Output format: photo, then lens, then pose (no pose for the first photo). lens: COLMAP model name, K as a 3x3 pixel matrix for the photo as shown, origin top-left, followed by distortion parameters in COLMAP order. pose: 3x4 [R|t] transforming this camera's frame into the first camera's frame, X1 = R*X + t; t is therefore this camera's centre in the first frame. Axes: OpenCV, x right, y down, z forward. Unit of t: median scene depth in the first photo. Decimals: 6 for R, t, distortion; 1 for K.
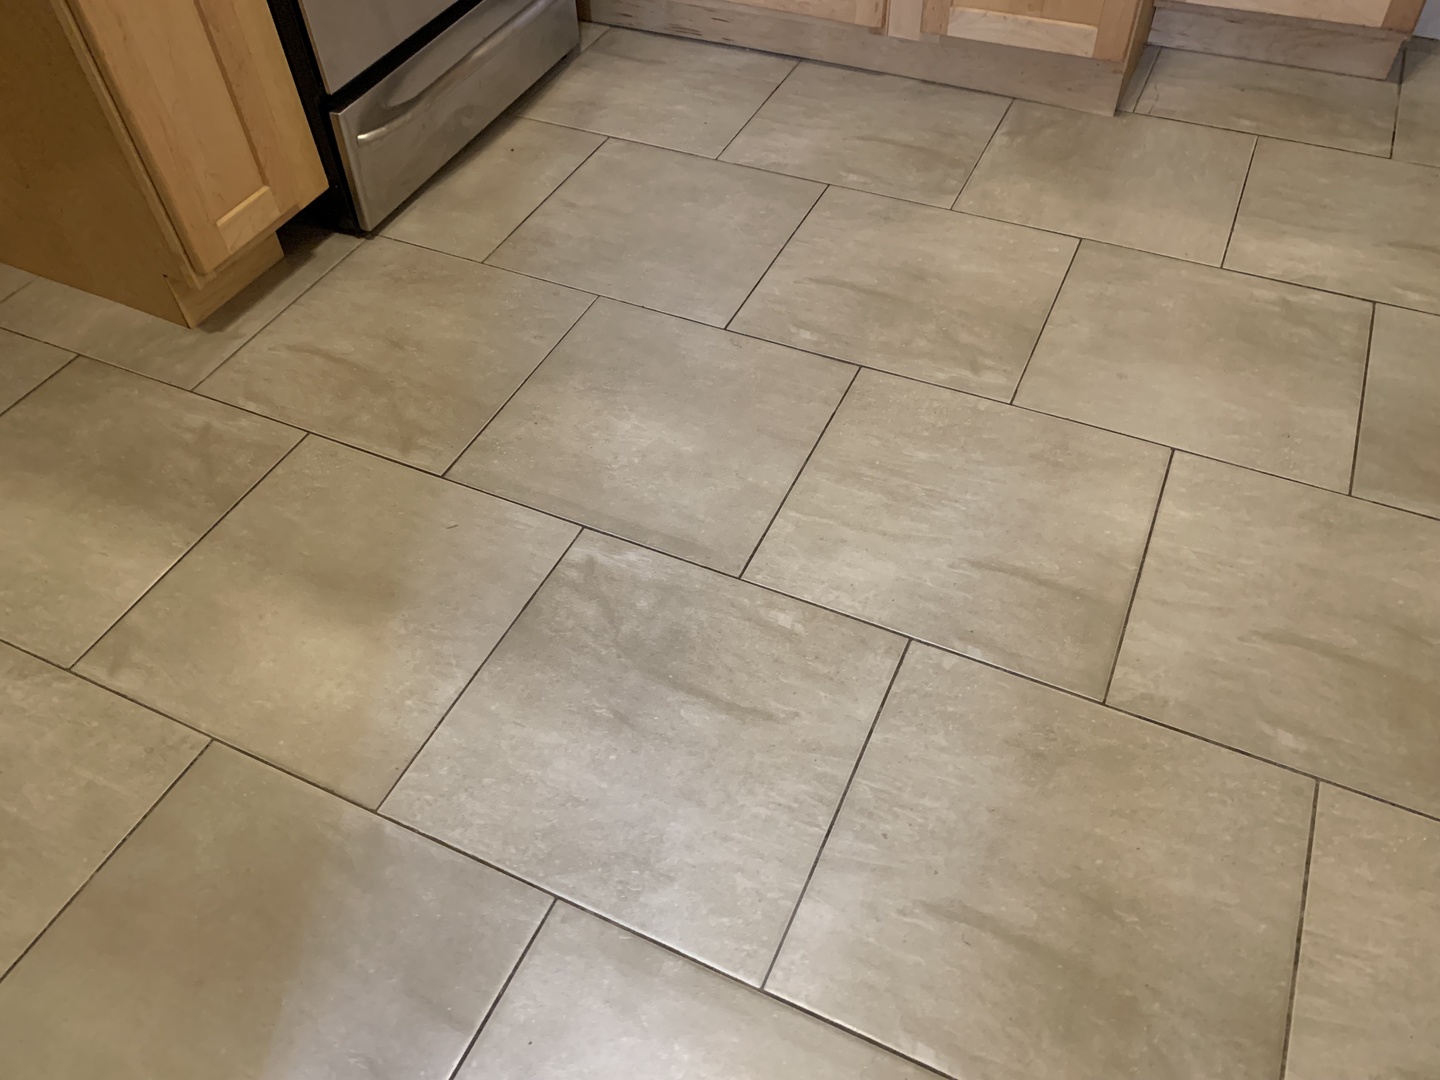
lens RADIAL K [[1112.8, 0, 720.7], [0, 1112.8, 514.9], [0, 0, 1]] dist [0.011077, -0.008298]
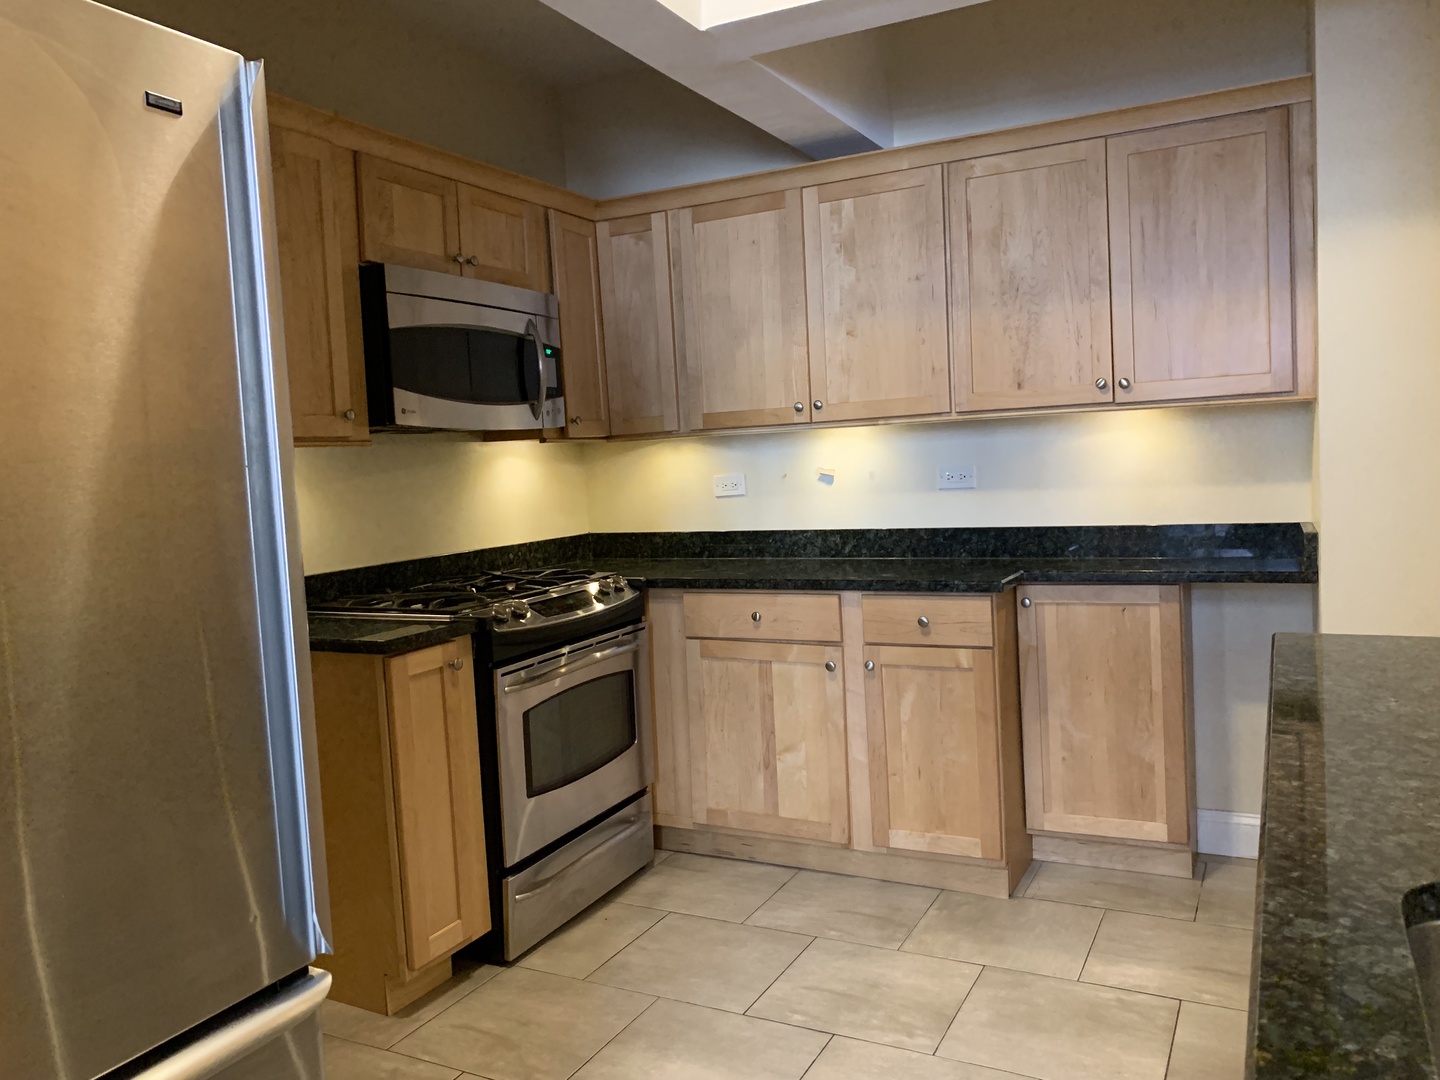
lens RADIAL K [[1112.8, 0, 720.7], [0, 1112.8, 514.9], [0, 0, 1]] dist [0.011077, -0.008298]
pose [[0.998999, -0.013386, -0.042691, 0.042543], [-0.020397, 0.713003, -0.700865, 0.370761], [0.039820, 0.701033, 0.712016, -0.492228]]
